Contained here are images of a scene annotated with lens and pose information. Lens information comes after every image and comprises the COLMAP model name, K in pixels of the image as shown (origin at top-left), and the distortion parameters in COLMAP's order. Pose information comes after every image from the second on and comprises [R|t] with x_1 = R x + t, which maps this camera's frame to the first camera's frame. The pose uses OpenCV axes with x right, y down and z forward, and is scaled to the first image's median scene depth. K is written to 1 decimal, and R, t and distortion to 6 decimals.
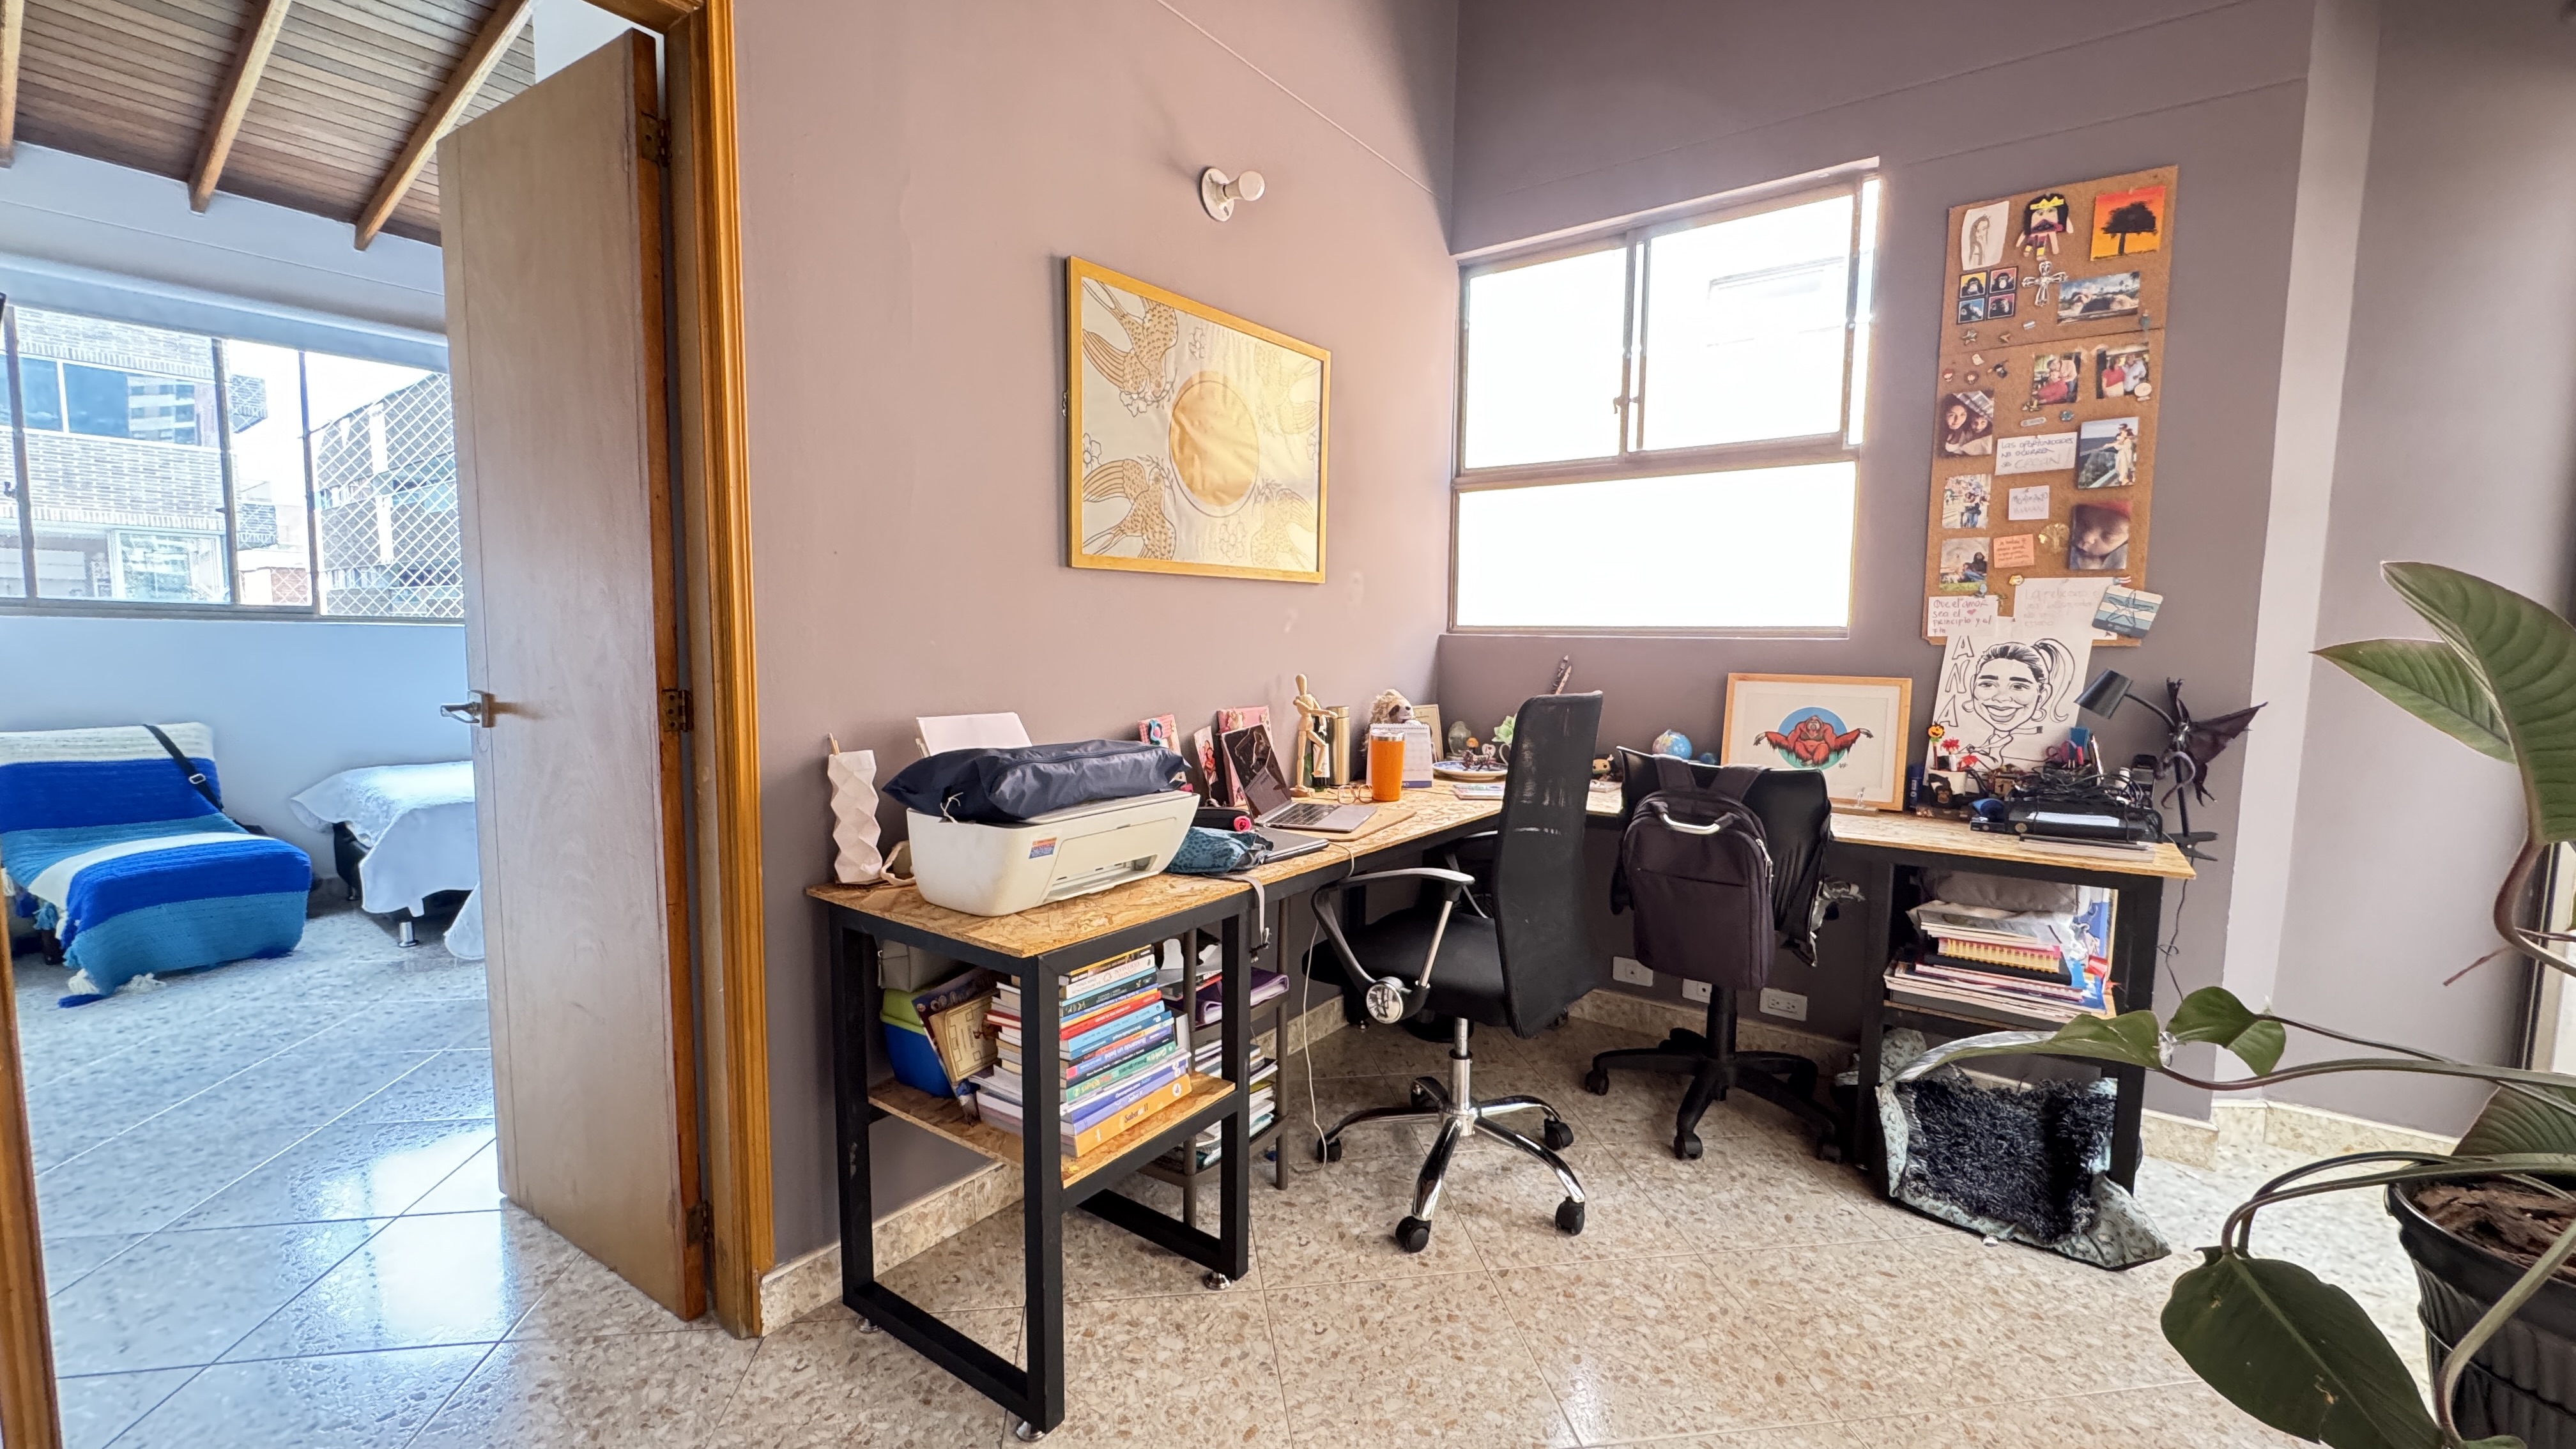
lens RADIAL K [[1031.5, 0, 1288.0], [0, 1031.5, 725.6], [0, 0, 1]] dist [-0.002394, 0.000190]
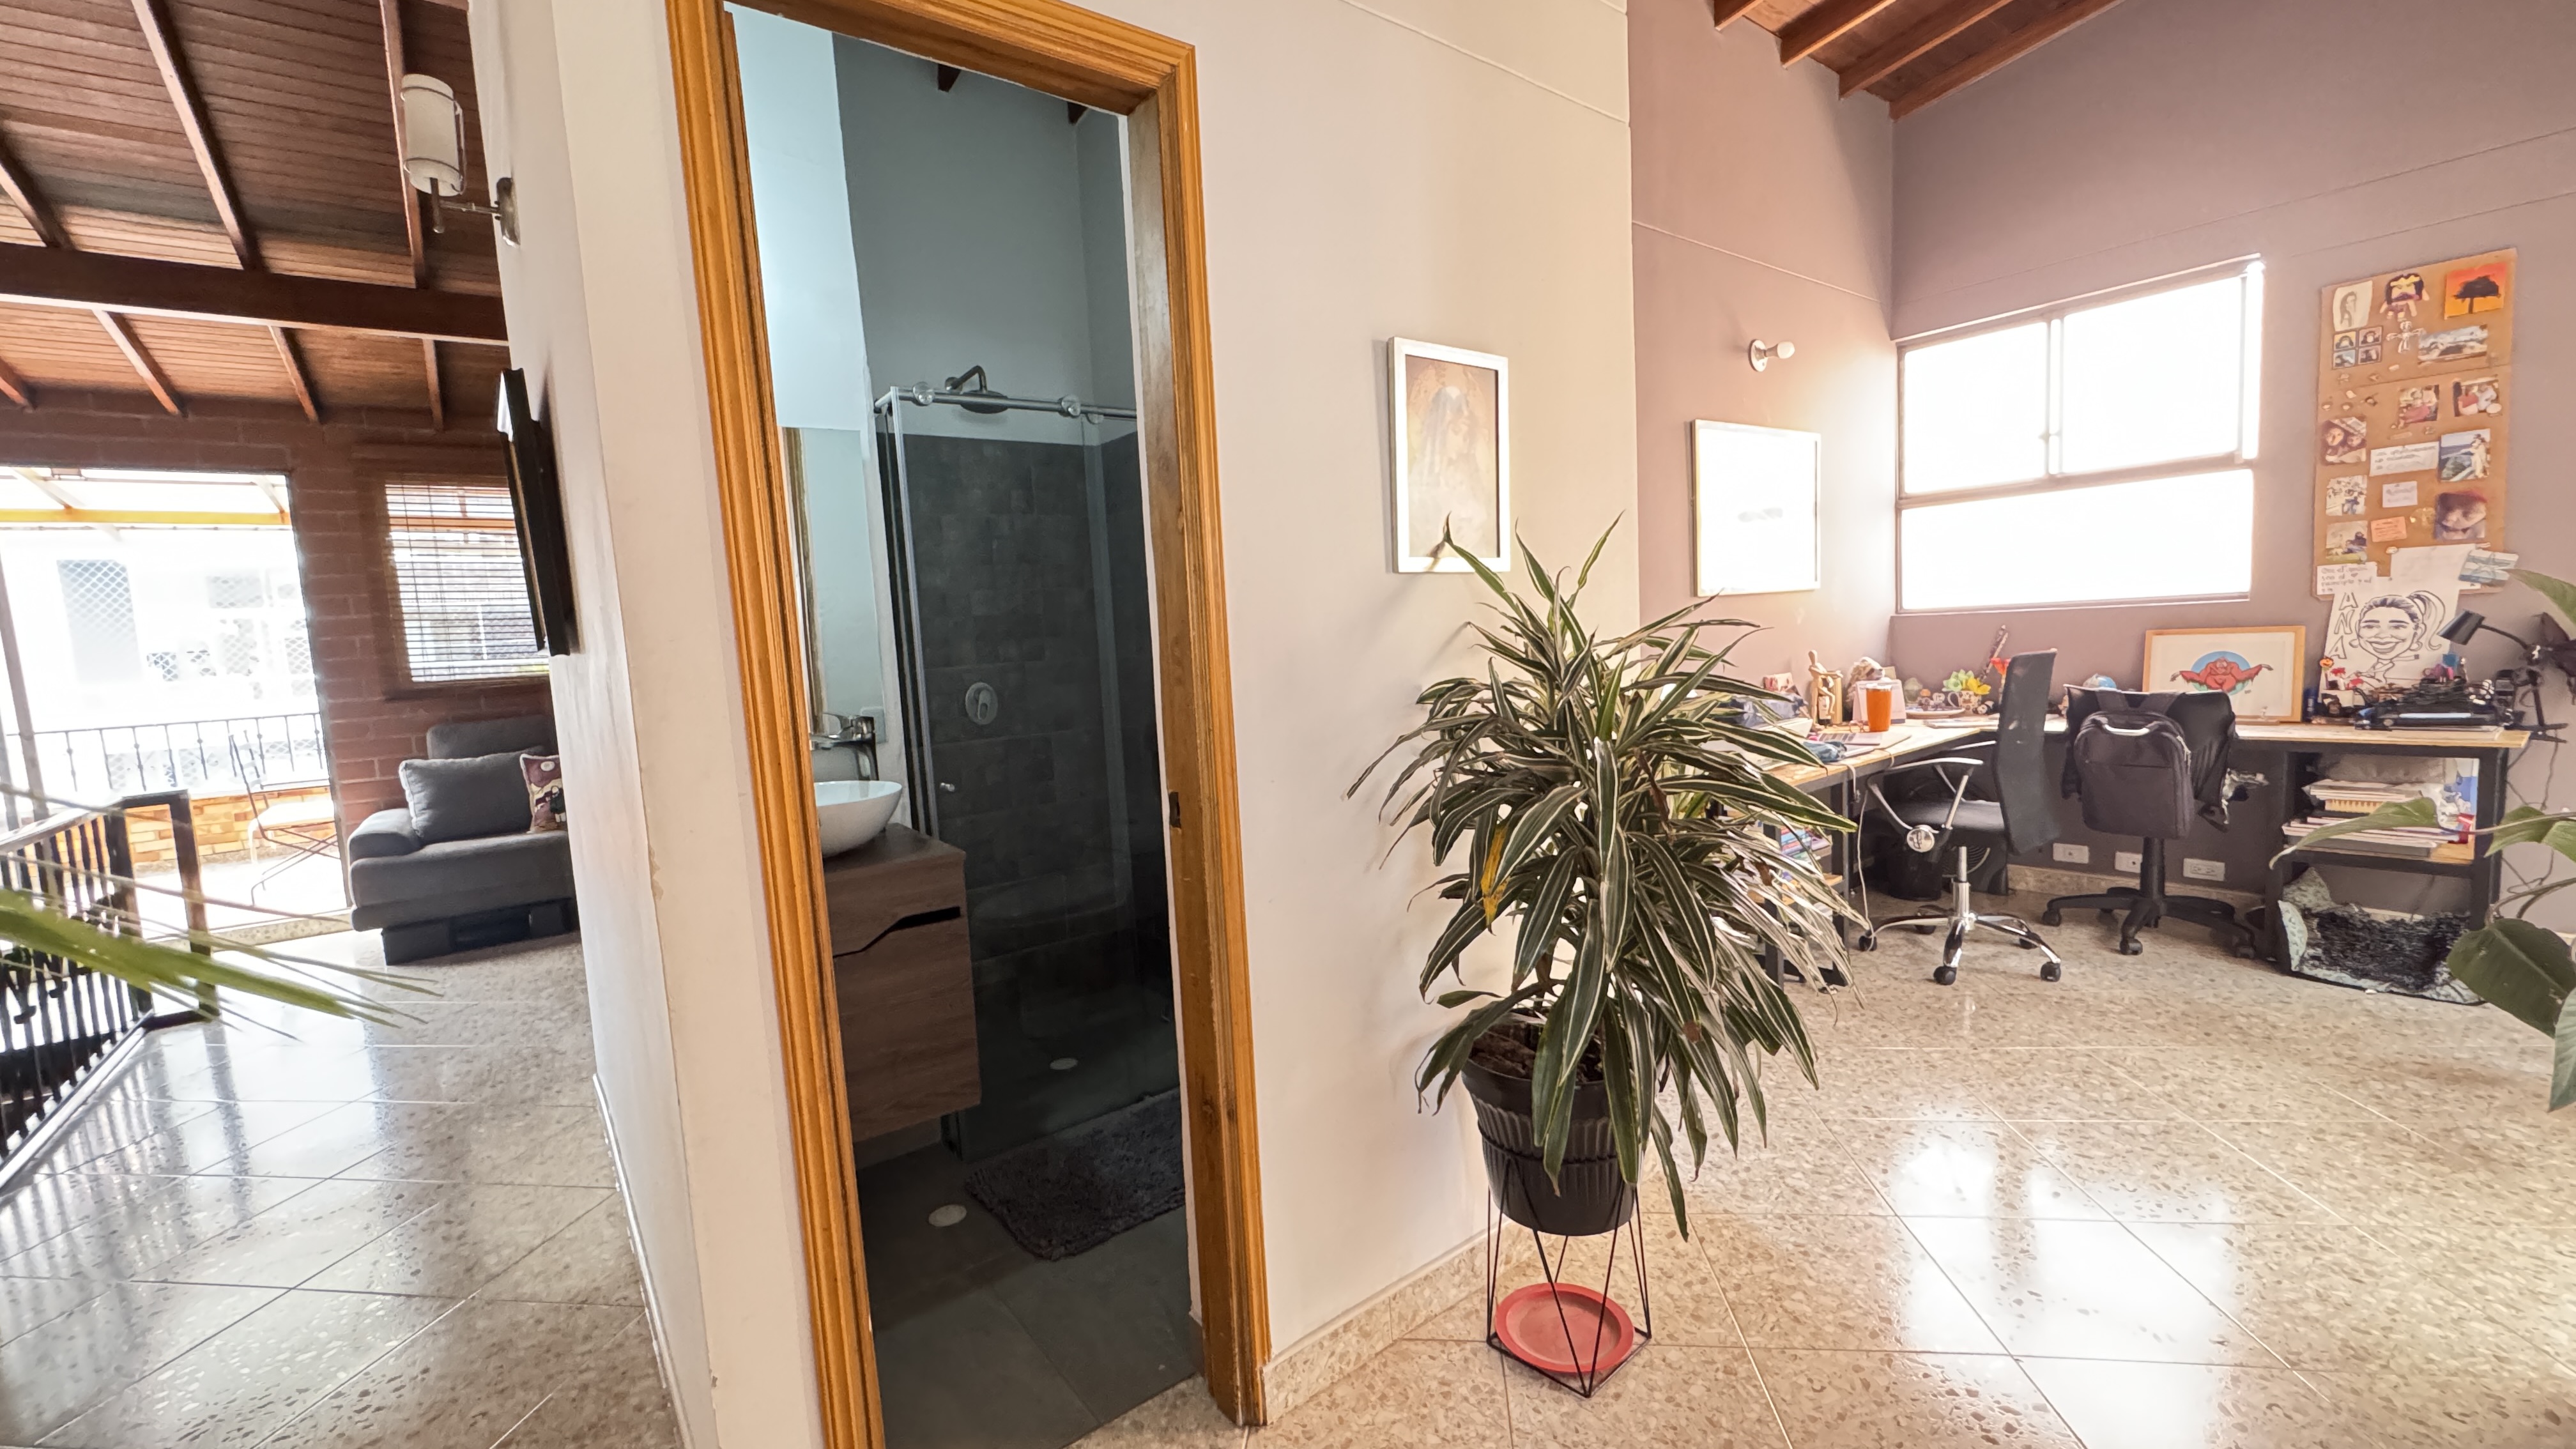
lens RADIAL K [[1031.5, 0, 1286.7], [0, 1031.5, 725.1], [0, 0, 1]] dist [-0.002394, 0.000190]
pose [[0.960409, -0.043344, -0.275203, -0.364659], [0.046196, 0.998925, 0.003890, 0.020533], [0.274738, -0.016449, 0.961378, -0.772809]]
